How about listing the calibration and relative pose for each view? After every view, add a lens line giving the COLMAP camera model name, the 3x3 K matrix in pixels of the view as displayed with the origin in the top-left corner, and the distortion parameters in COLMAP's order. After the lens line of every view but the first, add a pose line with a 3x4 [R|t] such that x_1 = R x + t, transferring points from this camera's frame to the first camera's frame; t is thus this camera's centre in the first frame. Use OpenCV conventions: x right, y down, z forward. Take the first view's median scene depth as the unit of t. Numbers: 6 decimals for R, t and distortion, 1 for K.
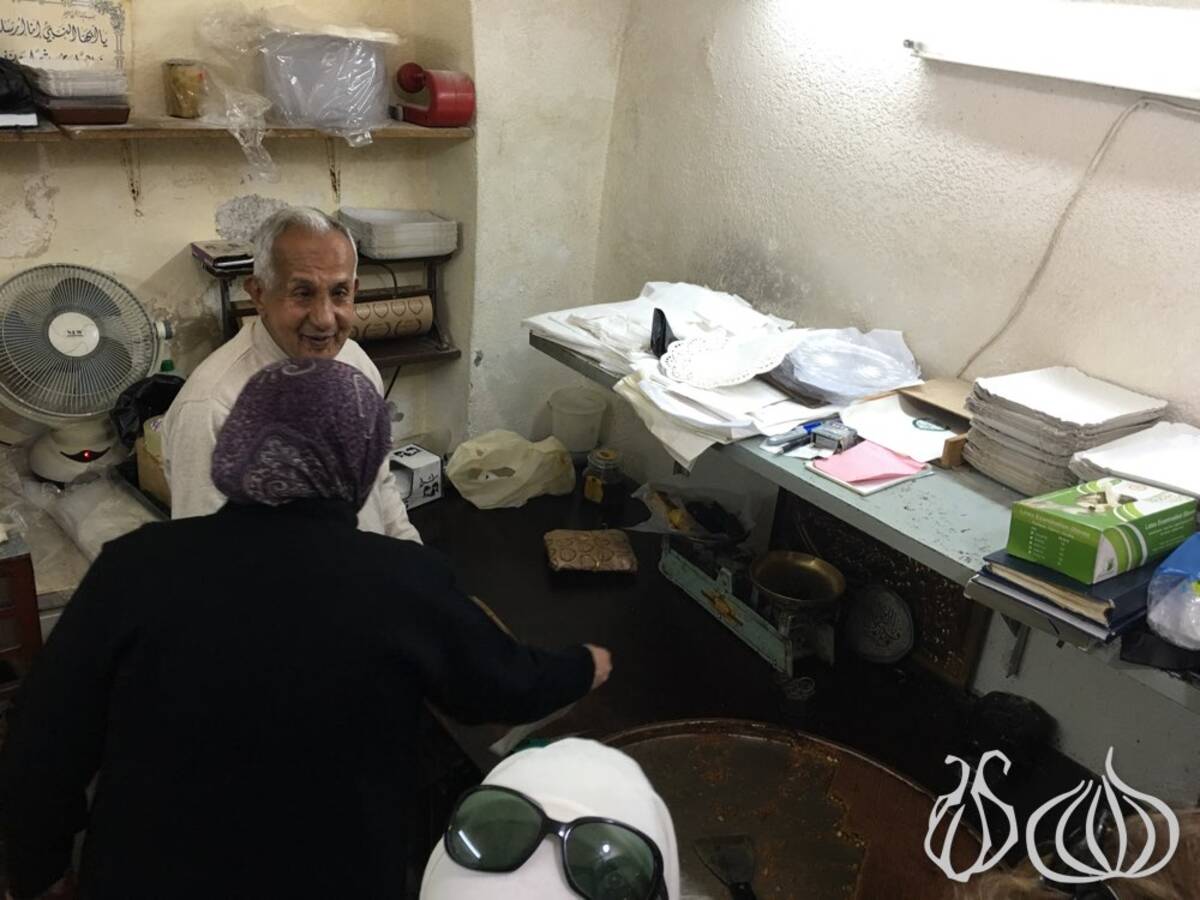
lens RADIAL K [[1017.8, 0, 596.7], [0, 1017.8, 443.8], [0, 0, 1]] dist [0.076679, -0.110838]
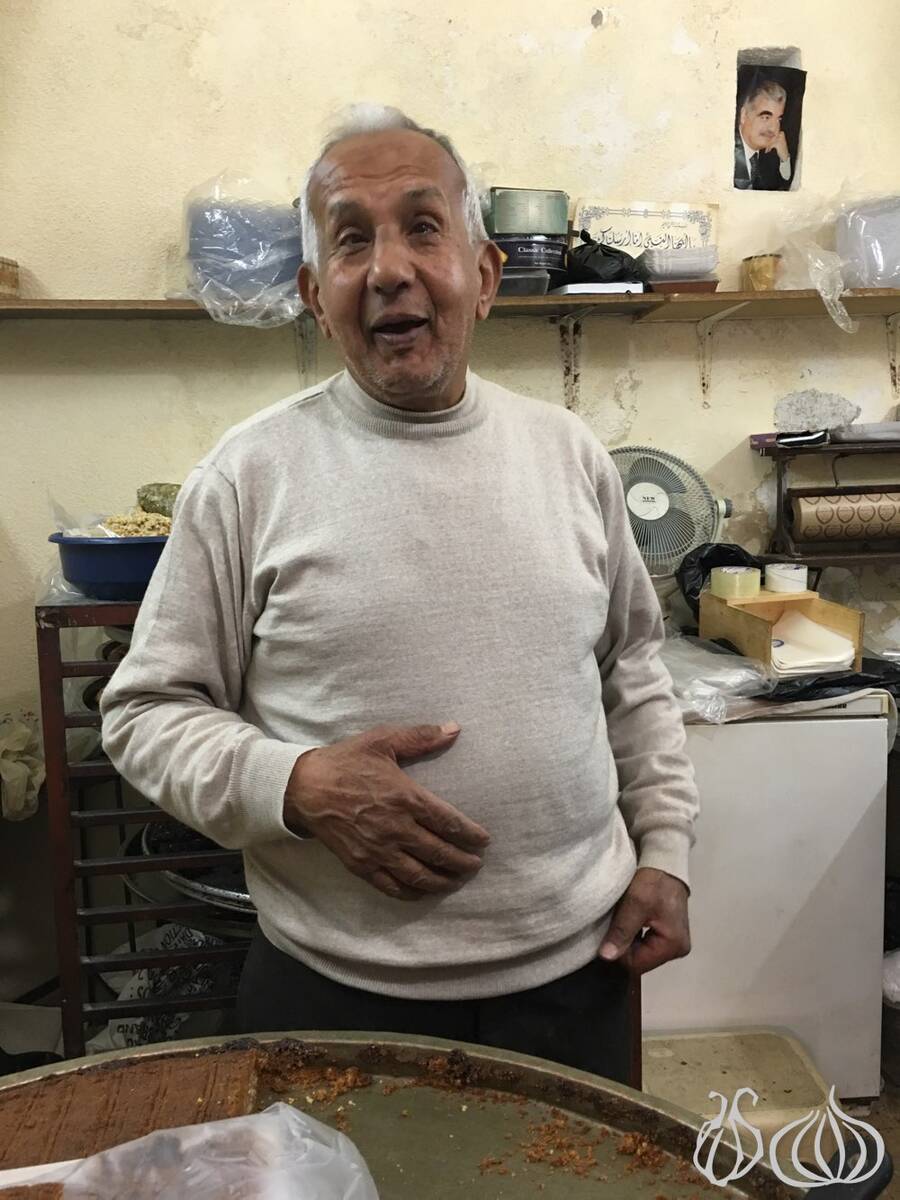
lens RADIAL K [[1017.2, 0, 450.0], [0, 1017.2, 600.0], [0, 0, 1]] dist [0.076277, -0.110963]
pose [[0.849270, -0.043974, -0.526124, -0.124342], [-0.108028, 0.960968, -0.254697, 0.268438], [0.516789, 0.273143, 0.811371, 0.064151]]
